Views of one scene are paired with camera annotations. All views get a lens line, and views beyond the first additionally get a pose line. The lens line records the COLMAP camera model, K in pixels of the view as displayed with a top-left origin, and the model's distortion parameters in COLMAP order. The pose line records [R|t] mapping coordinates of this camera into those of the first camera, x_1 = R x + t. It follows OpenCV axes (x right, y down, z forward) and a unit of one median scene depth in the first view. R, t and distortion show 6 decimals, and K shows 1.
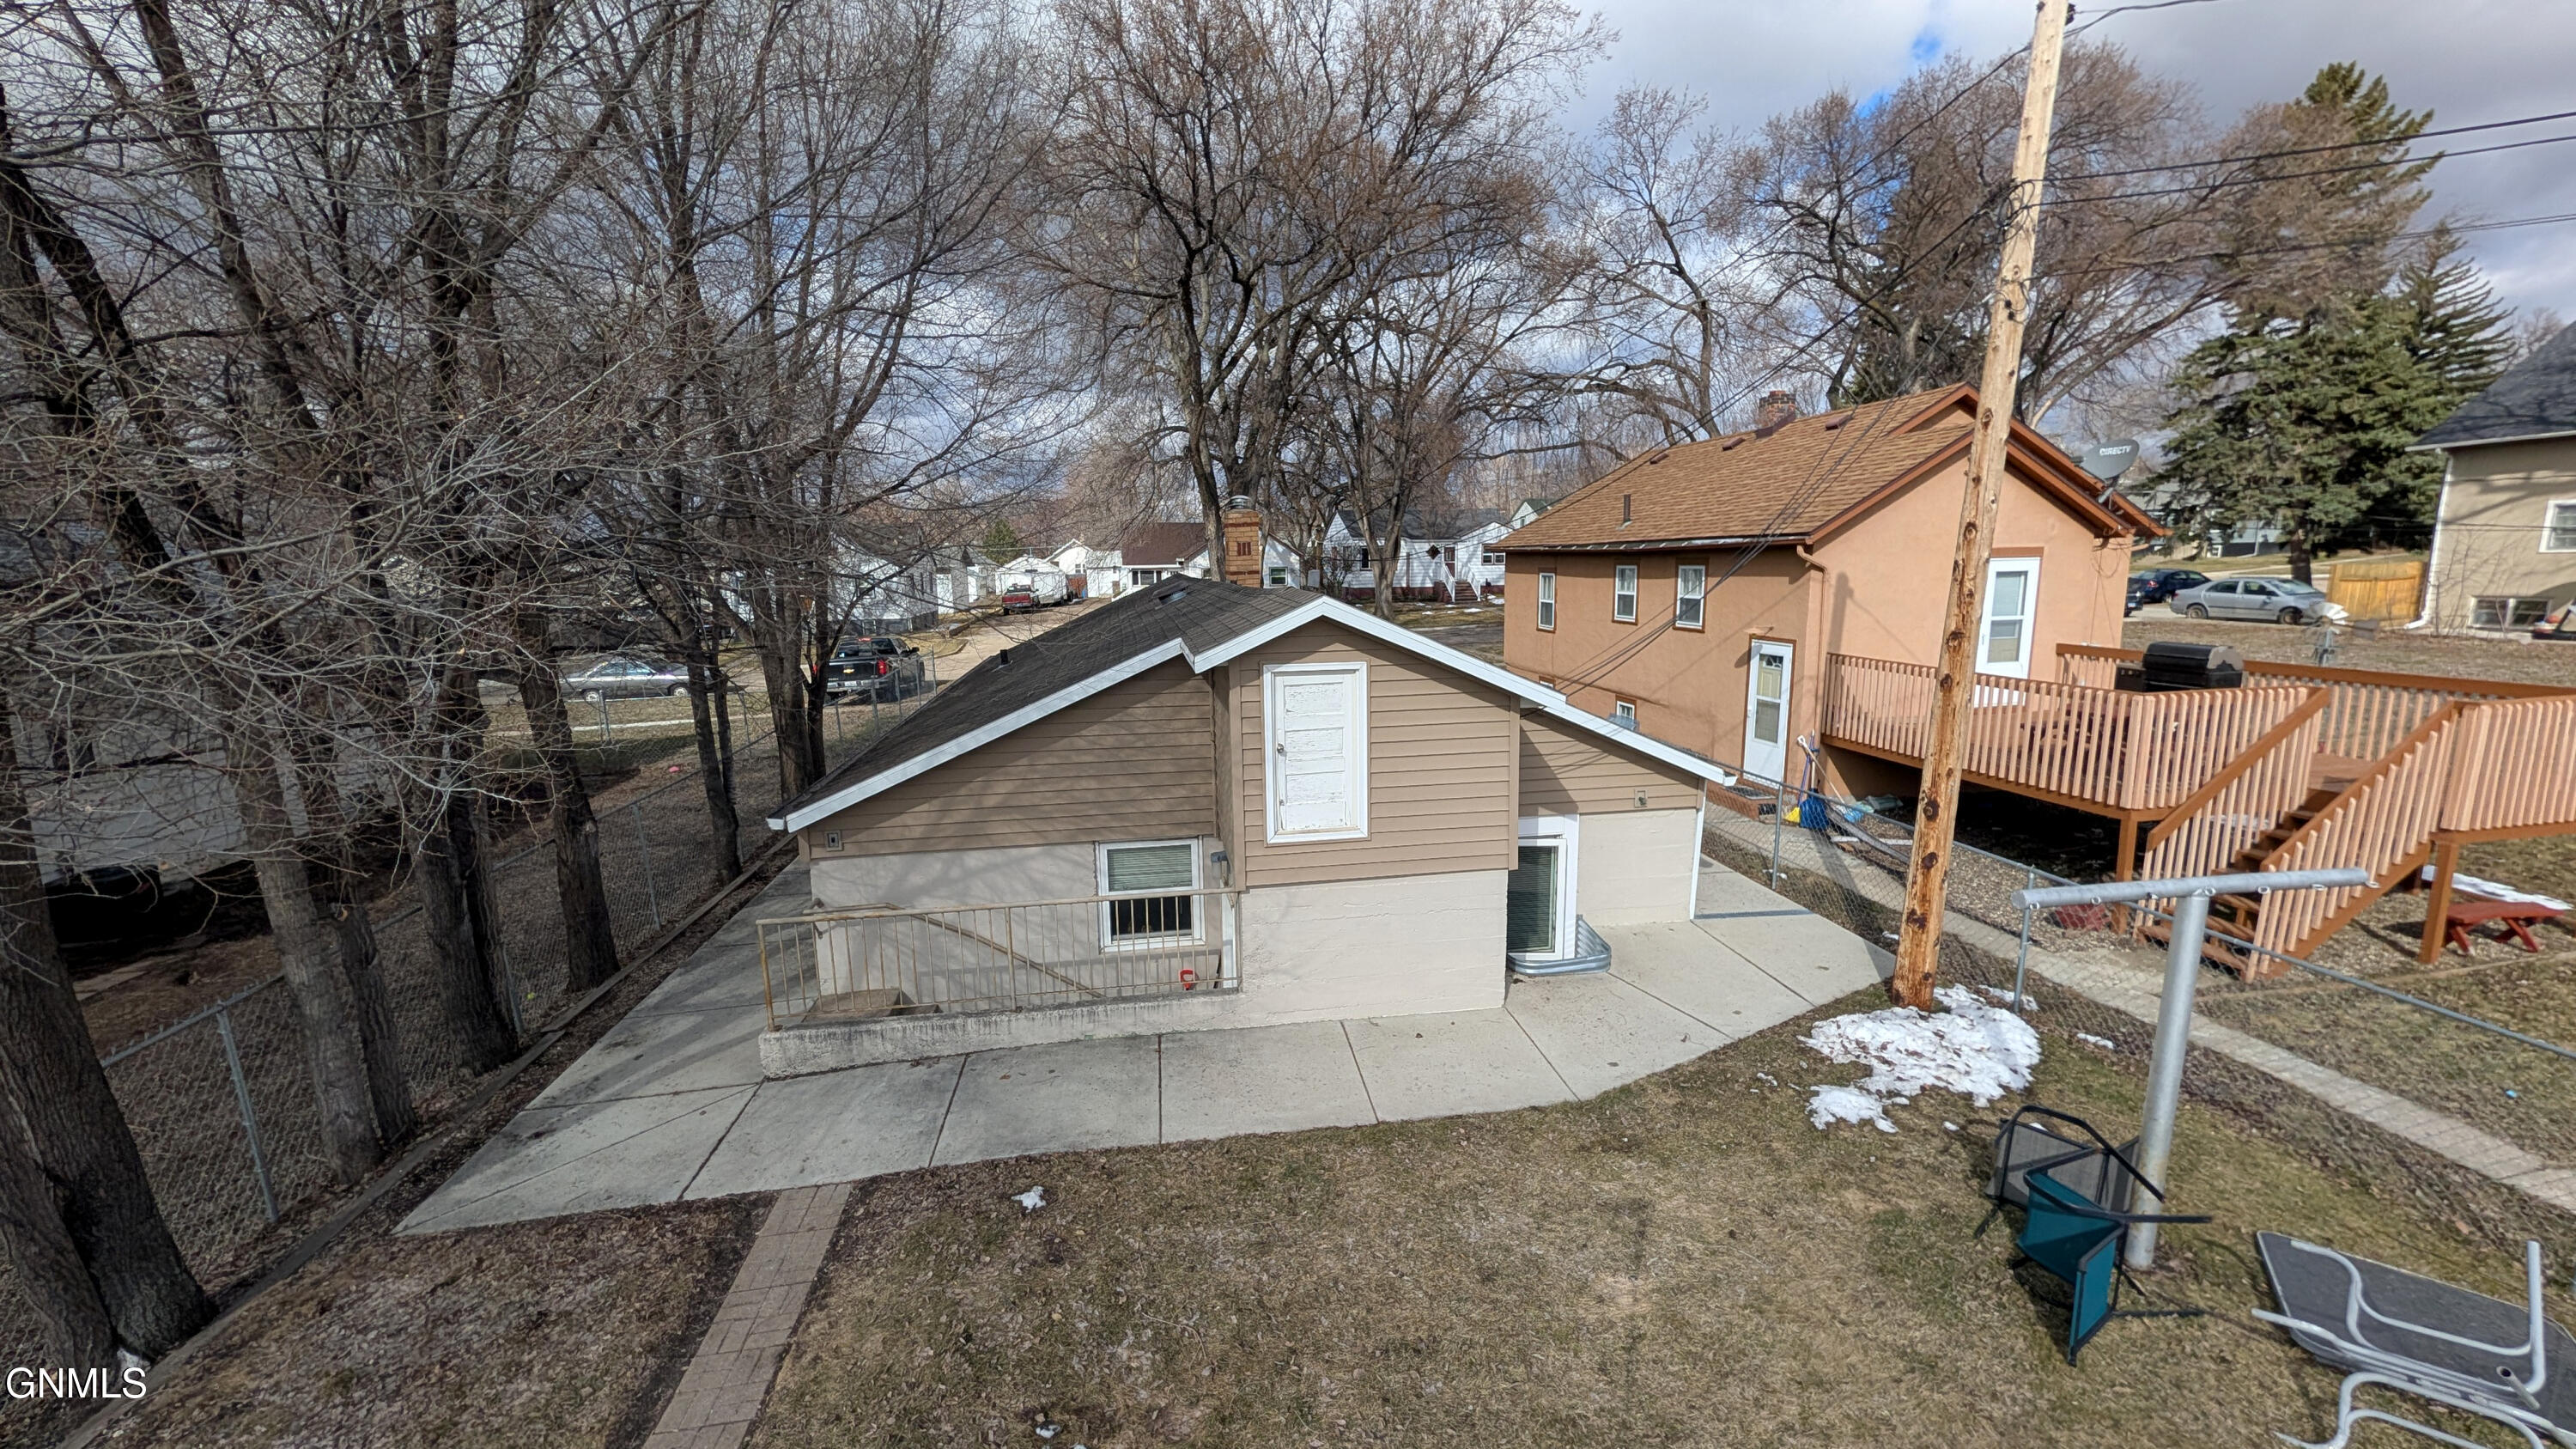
lens RADIAL K [[980.1, 0, 1287.5], [0, 980.1, 723.5], [0, 0, 1]] dist [0.000271, 0.000026]
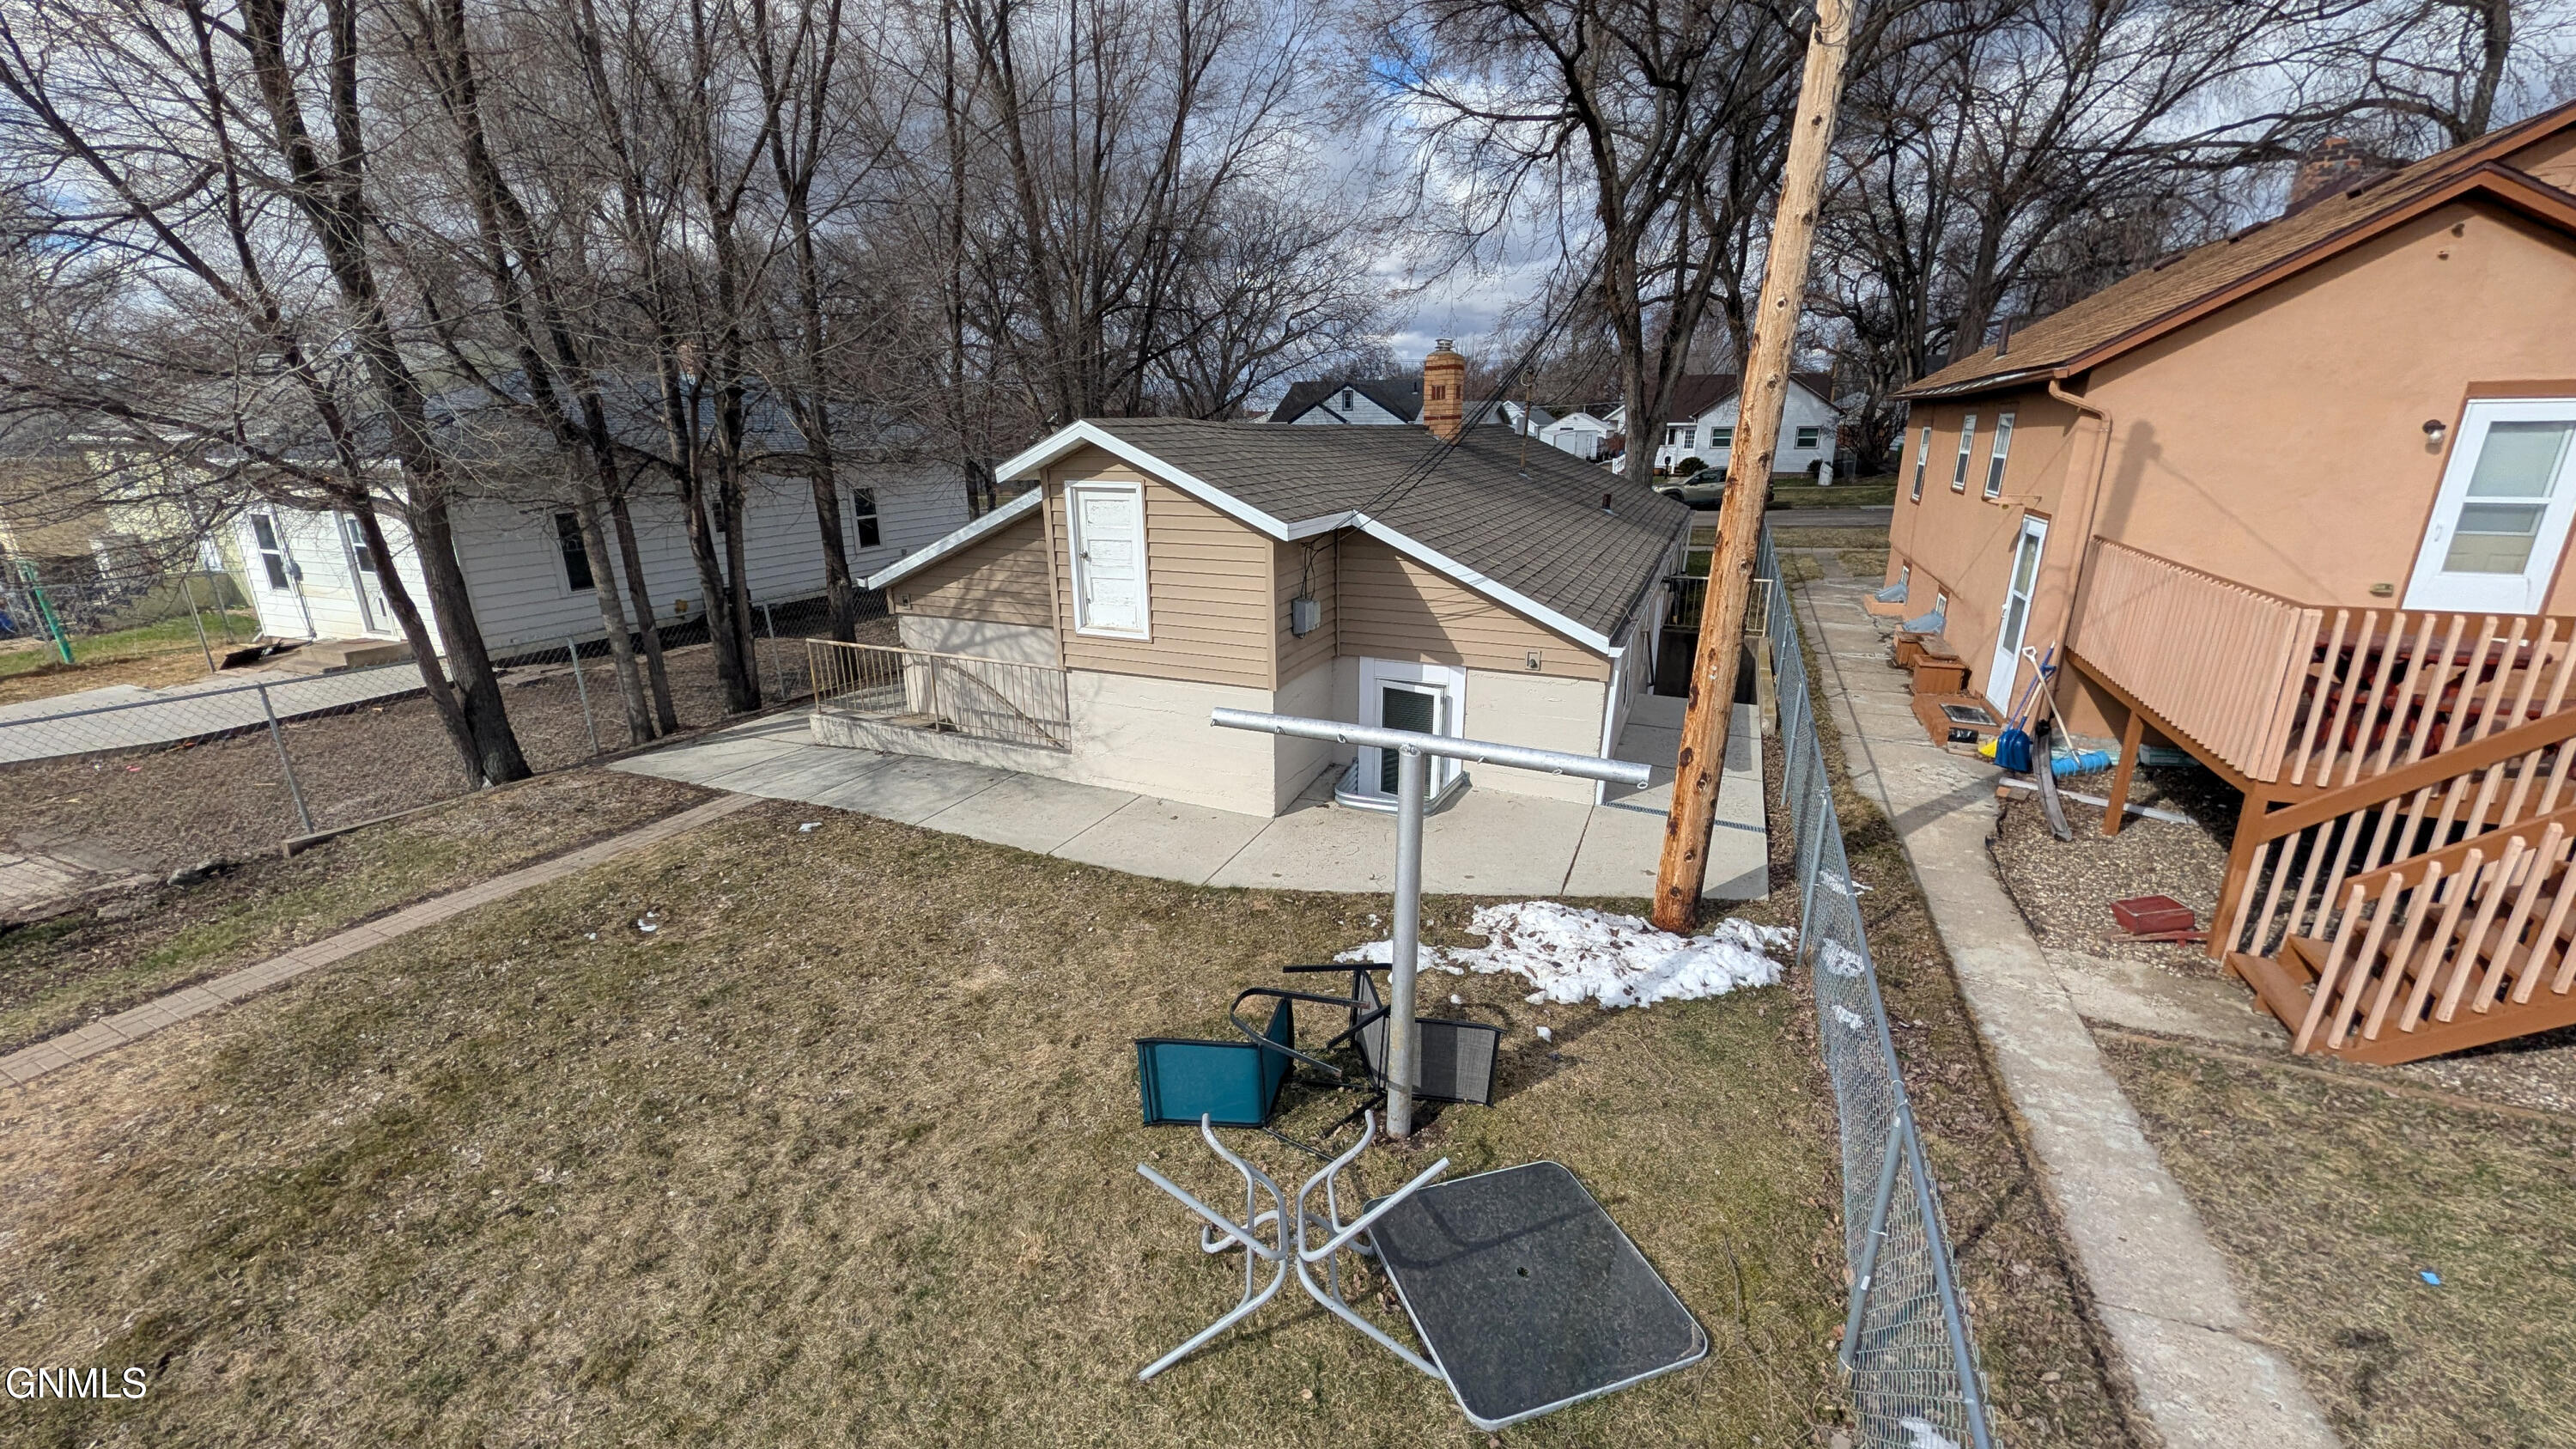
lens RADIAL K [[980.1, 0, 1287.5], [0, 980.1, 723.5], [0, 0, 1]] dist [0.000271, 0.000026]
pose [[0.833177, 0.171075, -0.525880, 0.868144], [-0.098721, 0.981684, 0.162945, 0.008840], [0.544124, -0.083846, 0.834805, 0.123677]]
